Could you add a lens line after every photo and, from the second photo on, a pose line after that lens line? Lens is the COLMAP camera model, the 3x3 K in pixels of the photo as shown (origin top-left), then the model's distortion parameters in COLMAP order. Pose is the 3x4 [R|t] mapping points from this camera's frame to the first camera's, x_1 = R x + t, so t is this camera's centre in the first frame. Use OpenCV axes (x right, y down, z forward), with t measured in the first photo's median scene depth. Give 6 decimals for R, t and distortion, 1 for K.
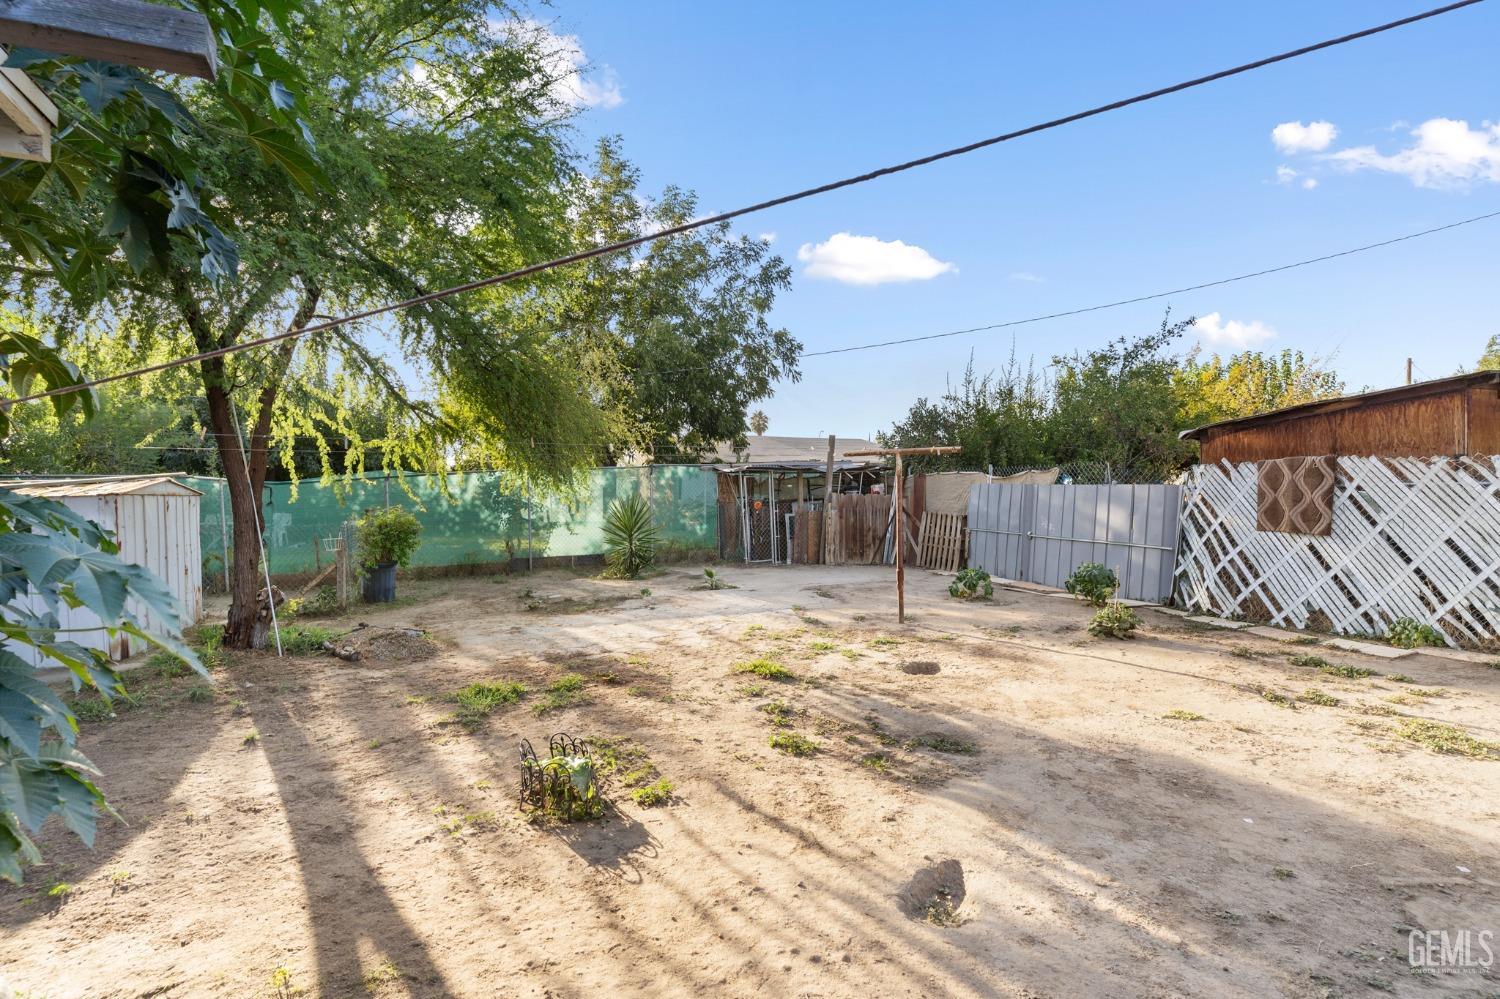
lens RADIAL K [[730.8, 0, 750.7], [0, 730.8, 496.5], [0, 0, 1]] dist [0.001226, 0.000007]
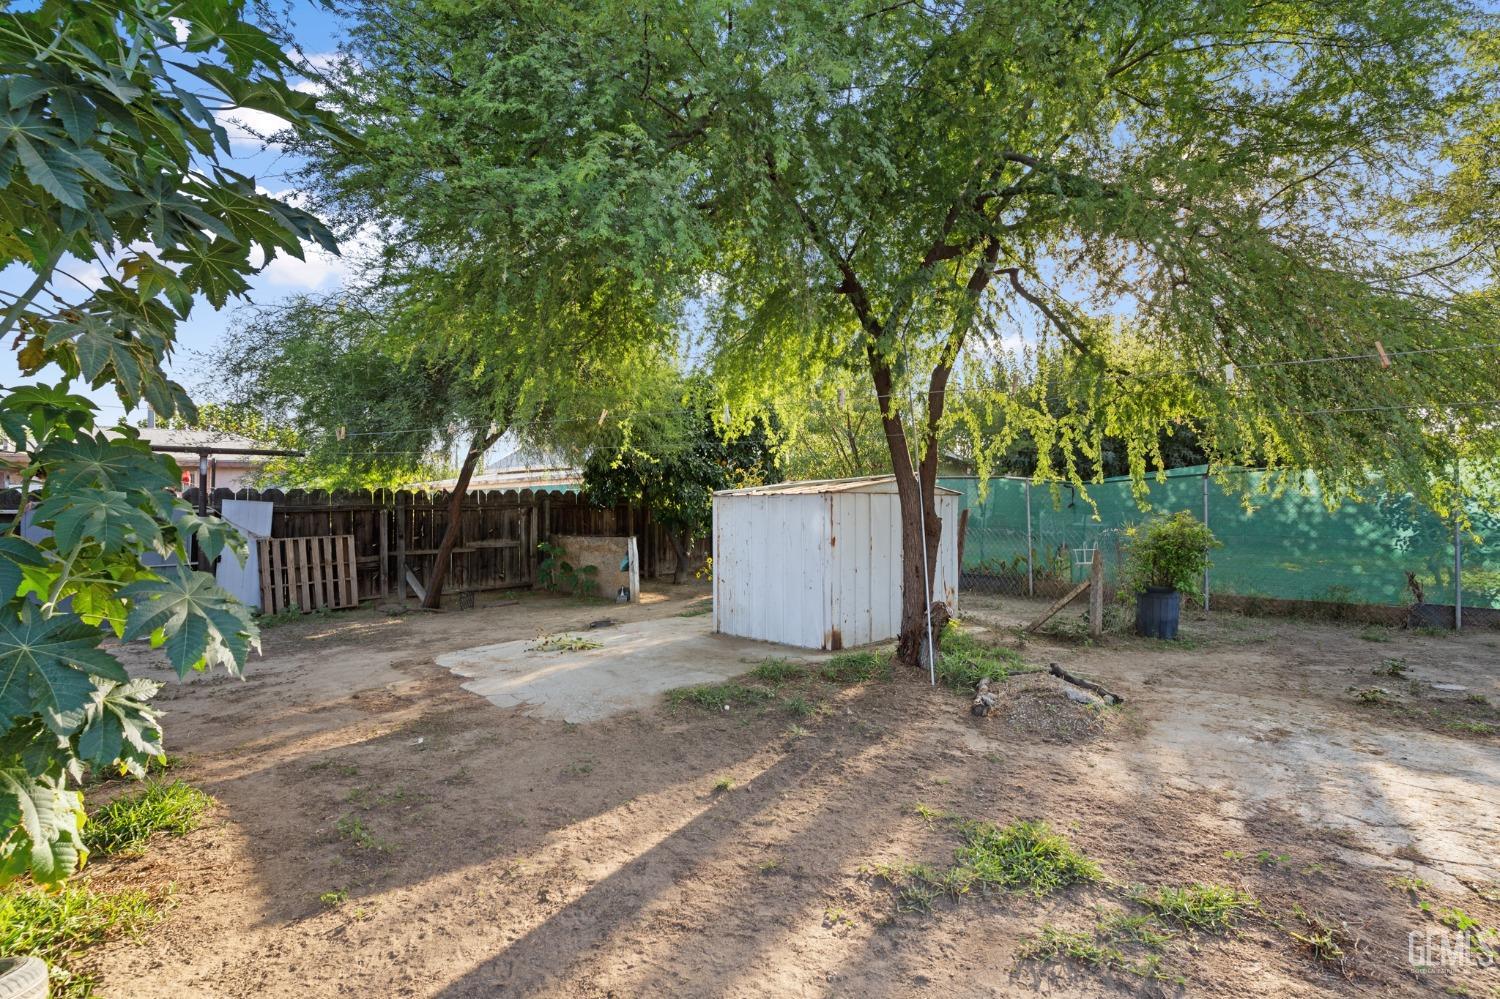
lens RADIAL K [[730.8, 0, 749.5], [0, 730.8, 498.6], [0, 0, 1]] dist [0.001226, 0.000007]
pose [[0.371526, 0.013275, -0.928328, 0.060469], [-0.012780, 0.999876, 0.009184, -0.001513], [0.928335, 0.008452, 0.371649, 0.481752]]
